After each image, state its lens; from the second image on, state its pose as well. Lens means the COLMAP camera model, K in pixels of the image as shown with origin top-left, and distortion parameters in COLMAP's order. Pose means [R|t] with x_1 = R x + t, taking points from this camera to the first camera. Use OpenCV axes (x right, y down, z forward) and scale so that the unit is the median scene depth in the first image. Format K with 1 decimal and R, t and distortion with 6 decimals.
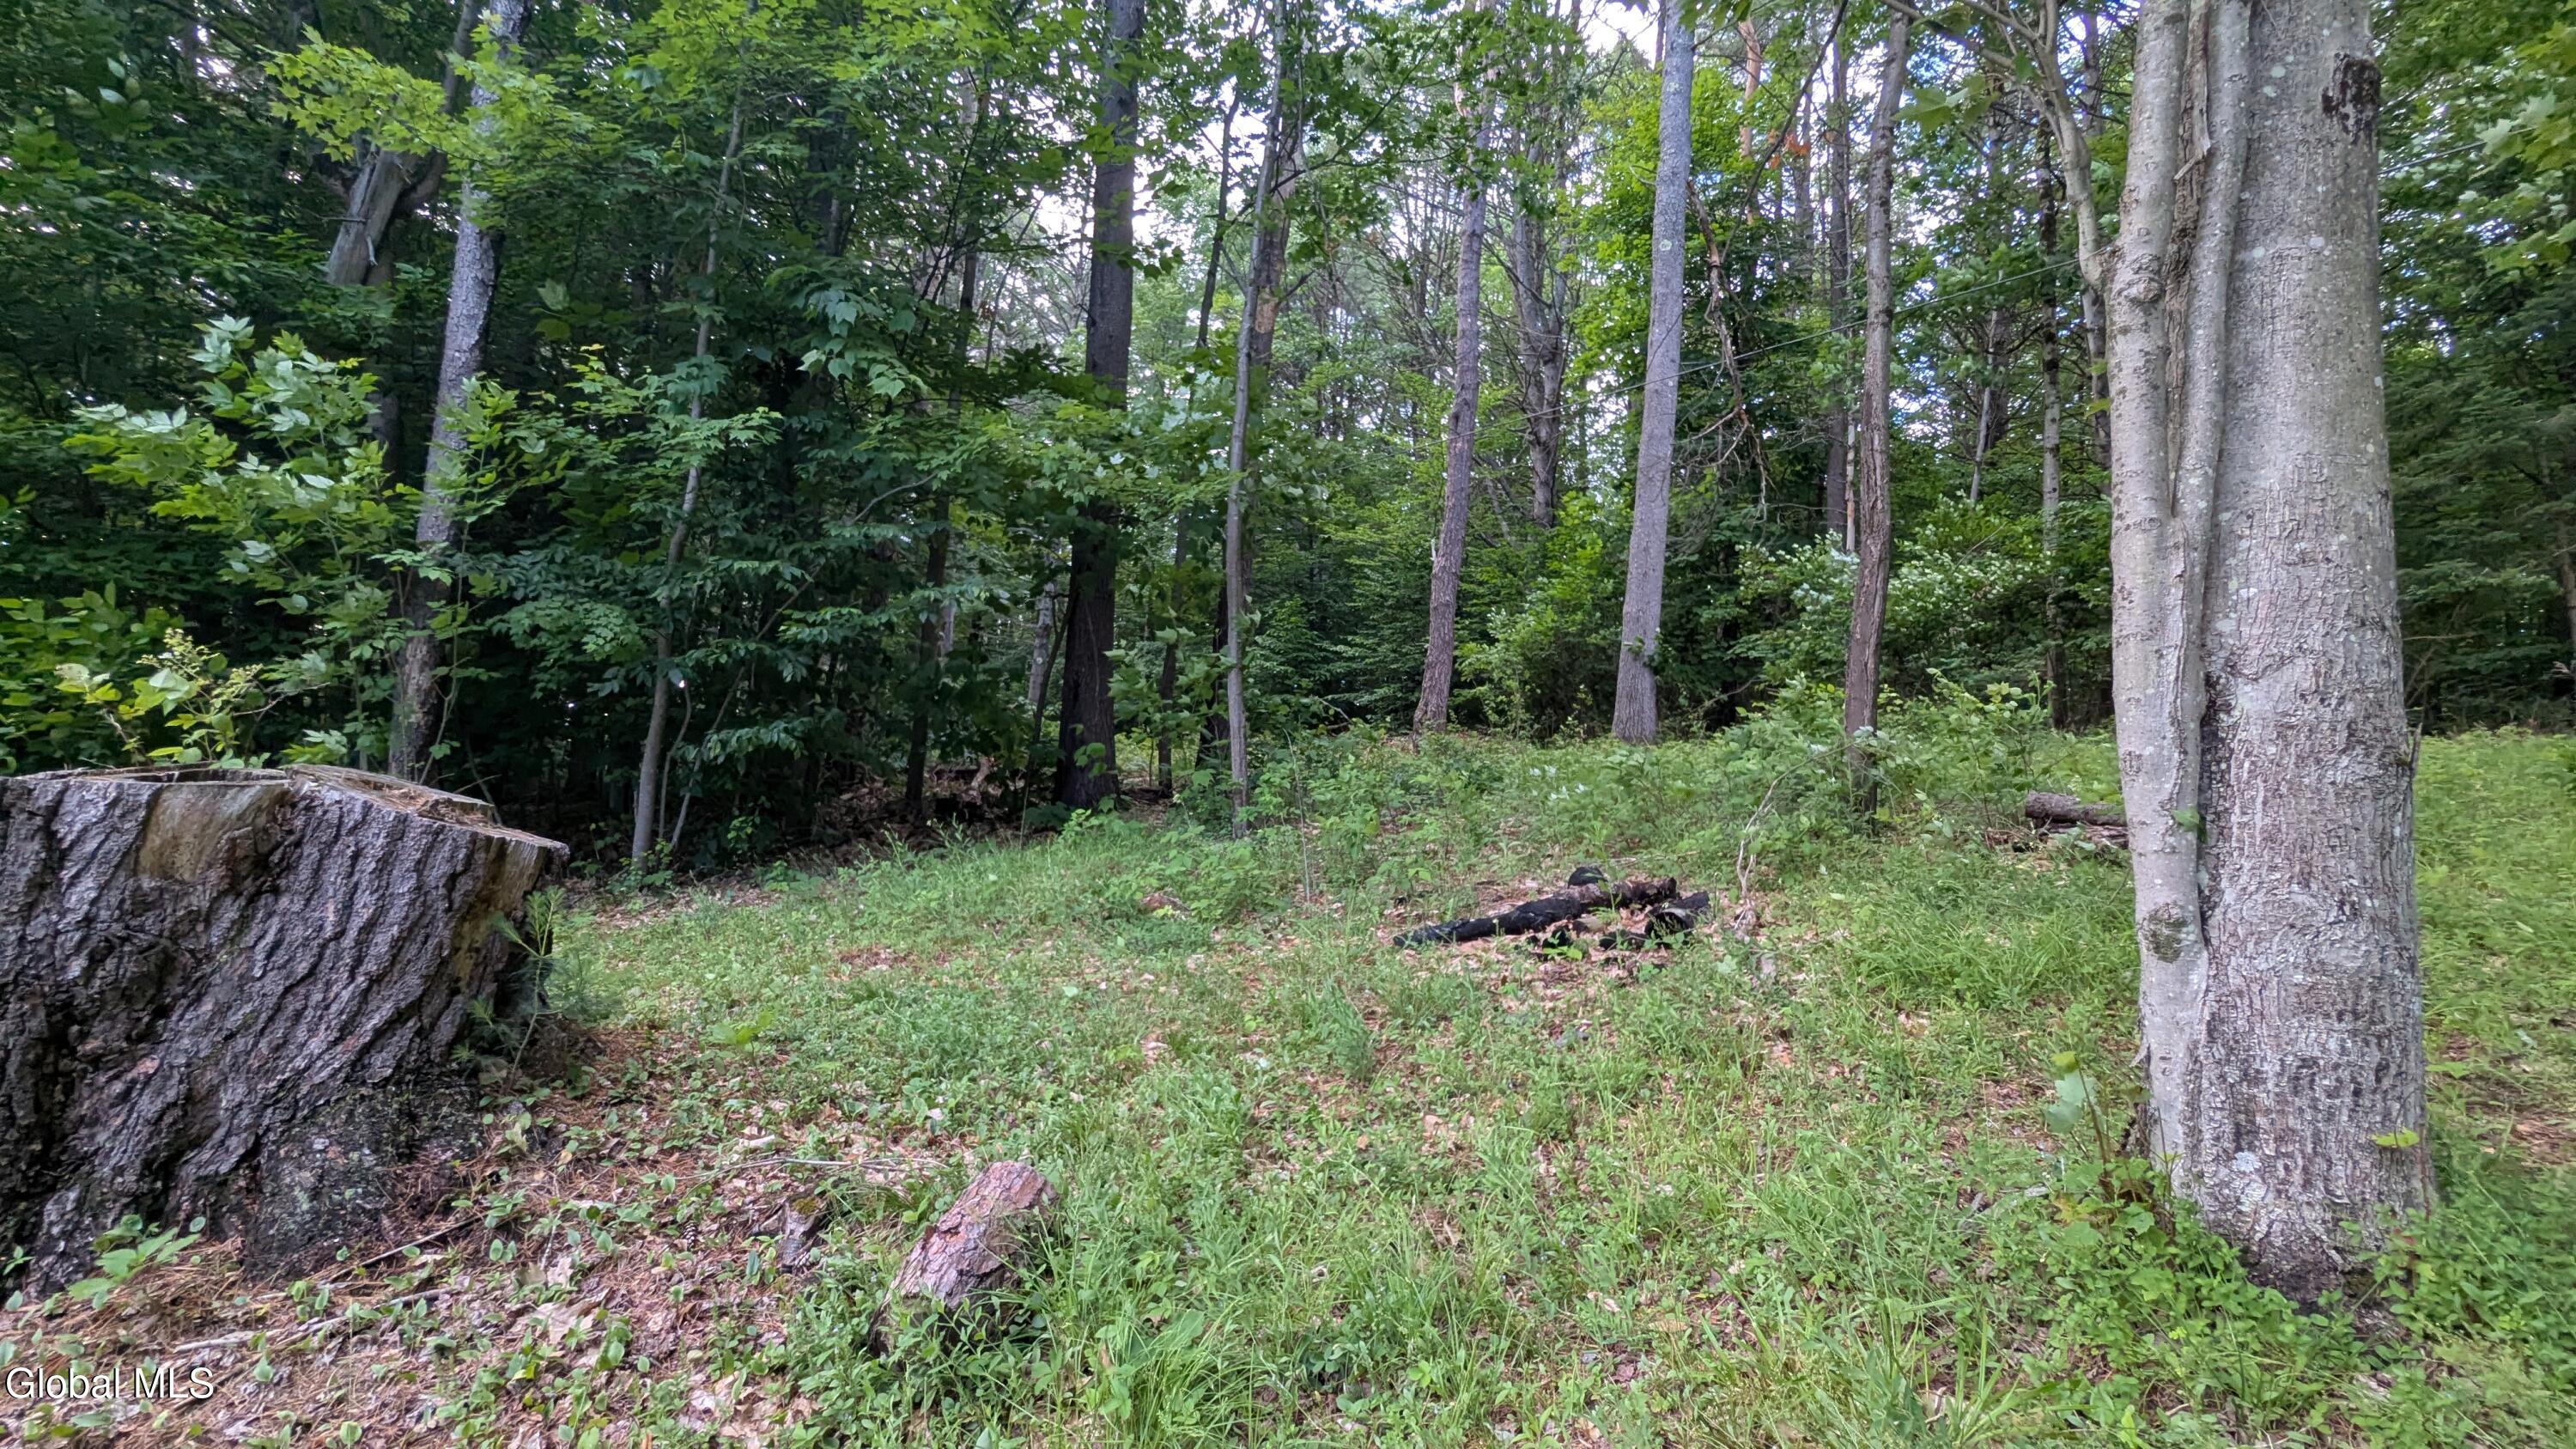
lens RADIAL K [[1218.3, 0, 1288.0], [0, 1218.3, 731.5], [0, 0, 1]] dist [0.001678, 0.001323]
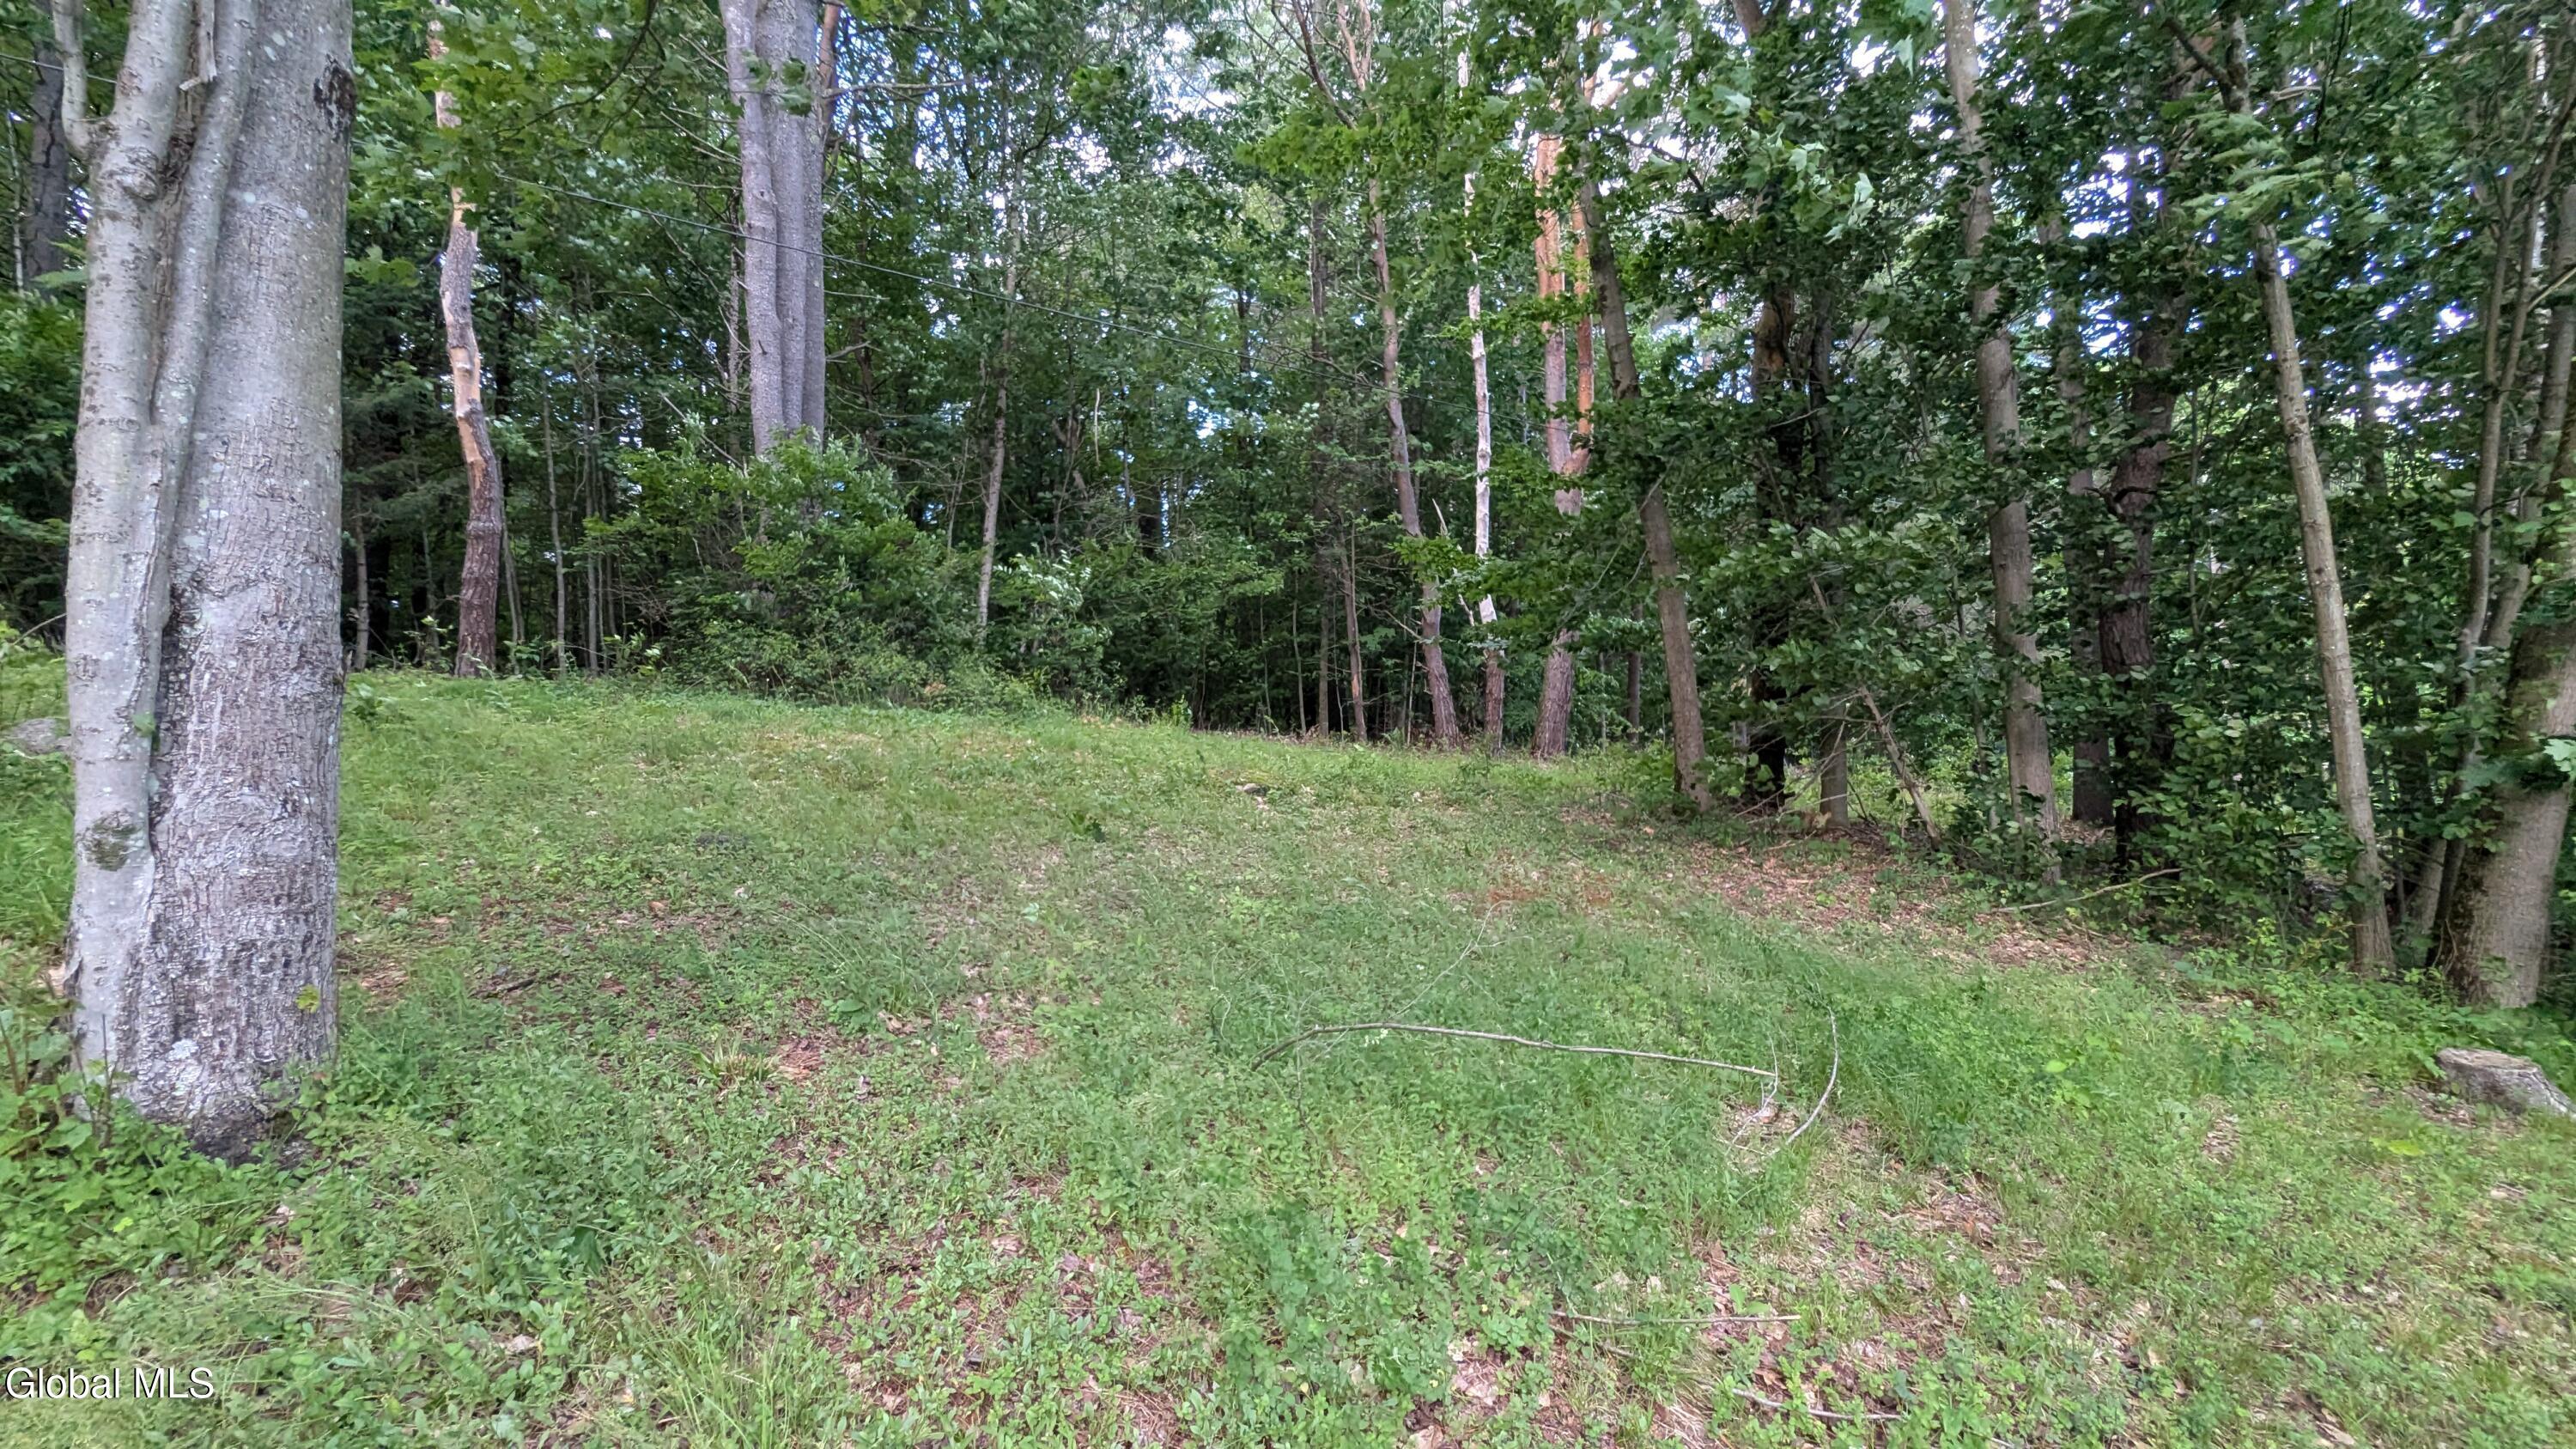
lens RADIAL K [[1218.3, 0, 1288.8], [0, 1218.3, 729.6], [0, 0, 1]] dist [0.001678, 0.001323]
pose [[0.090316, 0.015861, 0.995787, -0.181317], [-0.070547, 0.997463, -0.009490, 0.017140], [-0.993411, -0.069392, 0.091206, -0.030685]]
